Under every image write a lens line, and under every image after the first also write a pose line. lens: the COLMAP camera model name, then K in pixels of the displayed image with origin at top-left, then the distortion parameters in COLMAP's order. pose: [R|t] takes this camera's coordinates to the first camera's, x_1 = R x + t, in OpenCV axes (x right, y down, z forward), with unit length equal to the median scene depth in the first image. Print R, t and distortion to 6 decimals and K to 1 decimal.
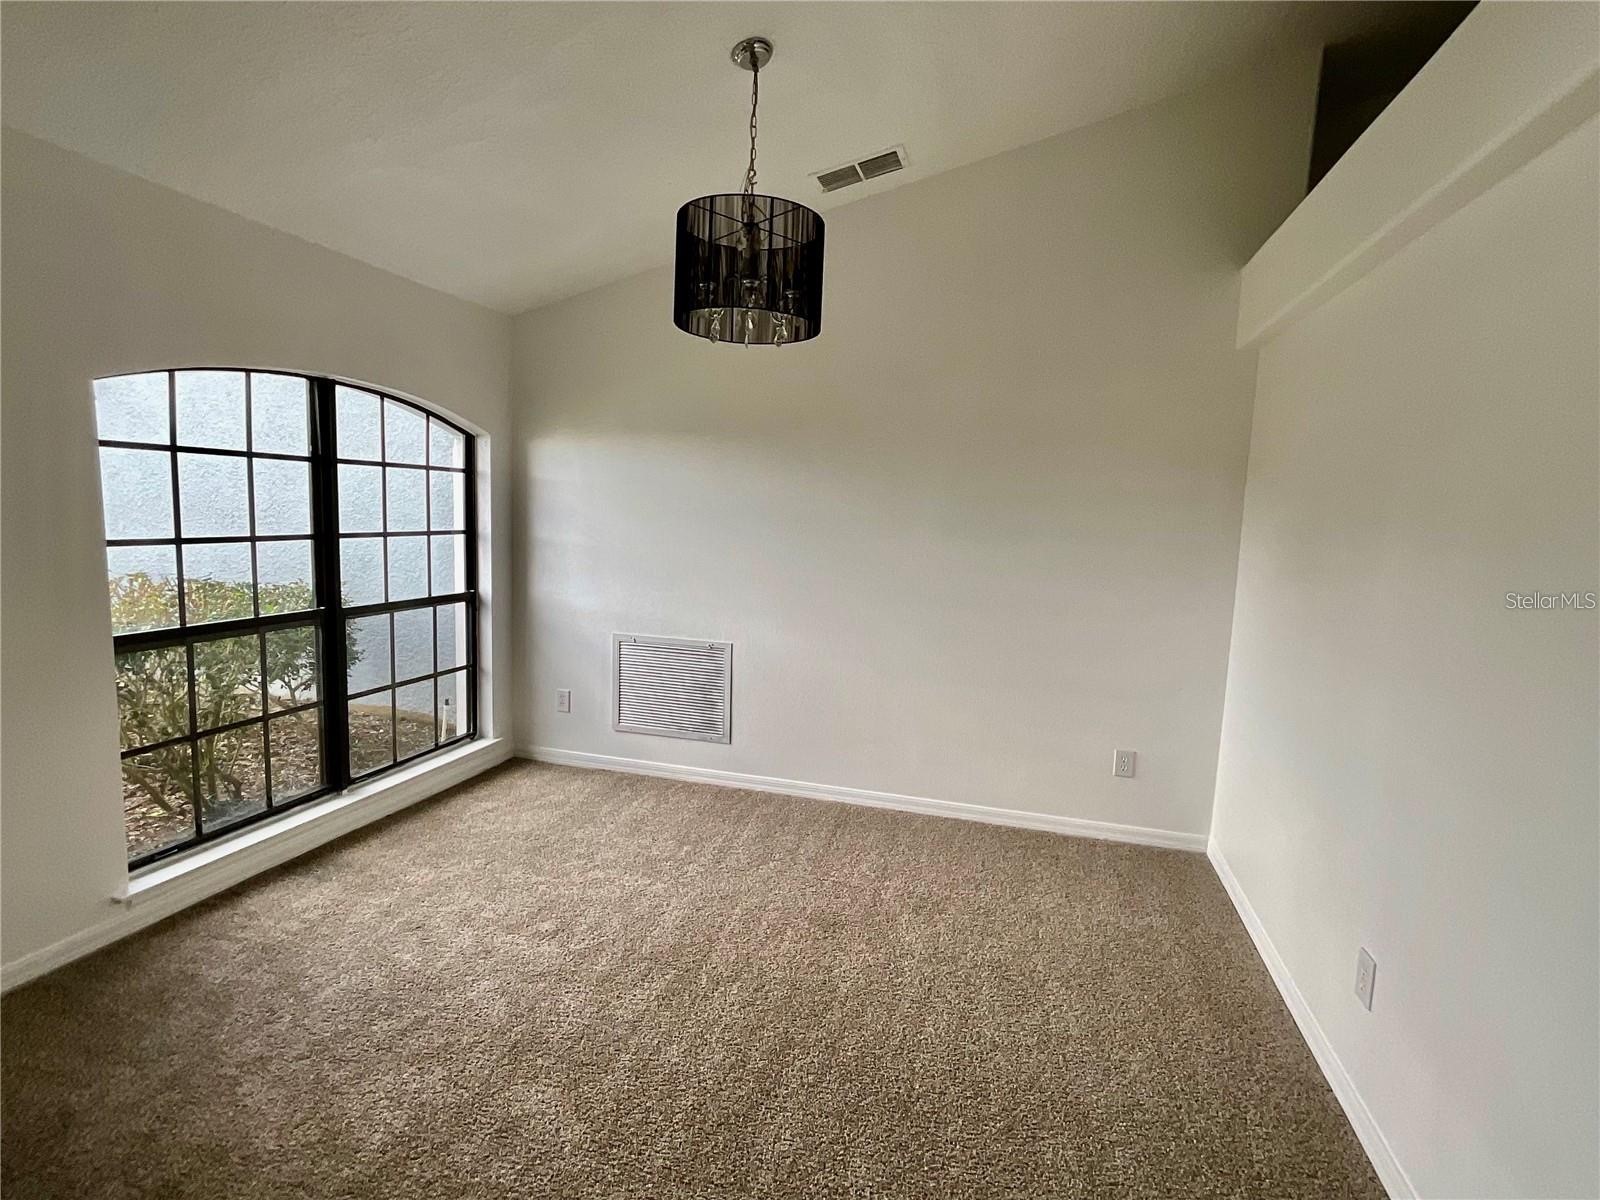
lens RADIAL K [[797.6, 0, 800.2], [0, 797.6, 599.5], [0, 0, 1]] dist [-0.003574, 0.005174]
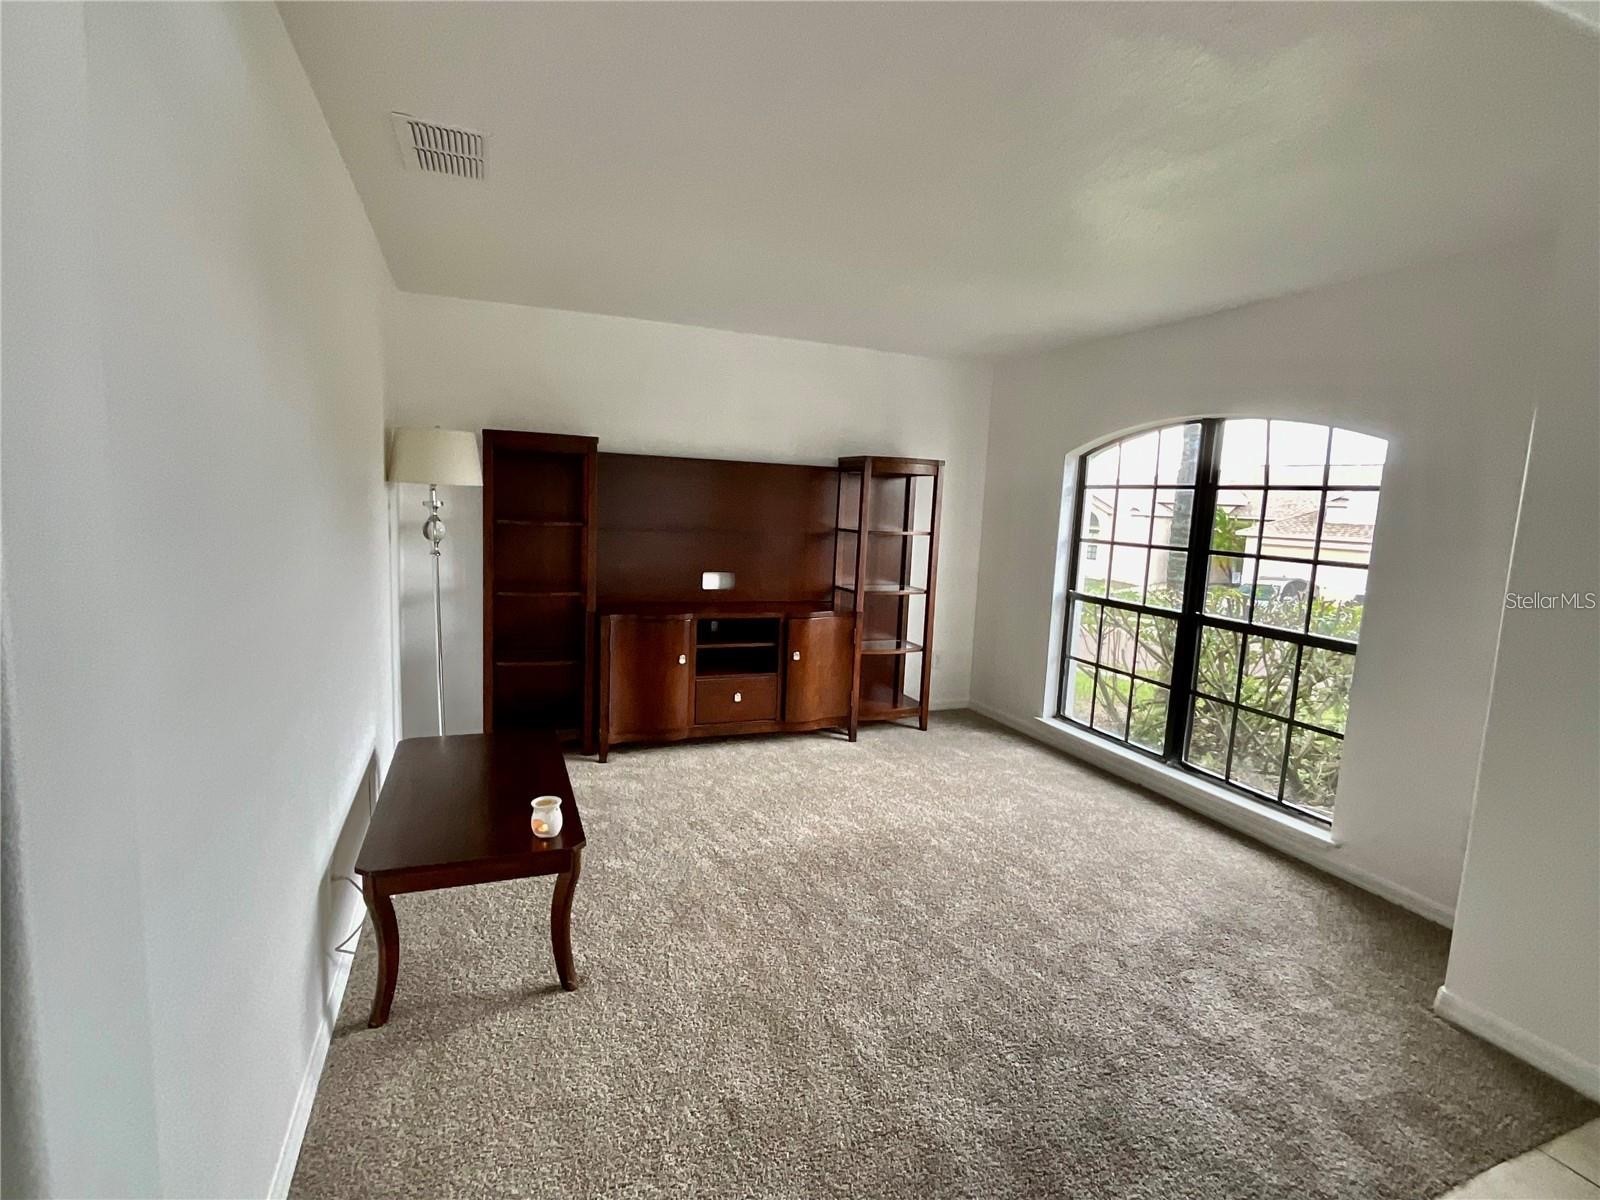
lens RADIAL K [[797.6, 0, 800.2], [0, 797.6, 599.5], [0, 0, 1]] dist [-0.003574, 0.005174]
pose [[-0.794160, -0.004988, -0.607688, 0.624307], [-0.150301, 0.970512, 0.188456, -0.143439], [0.588829, 0.241000, -0.771492, 1.612599]]
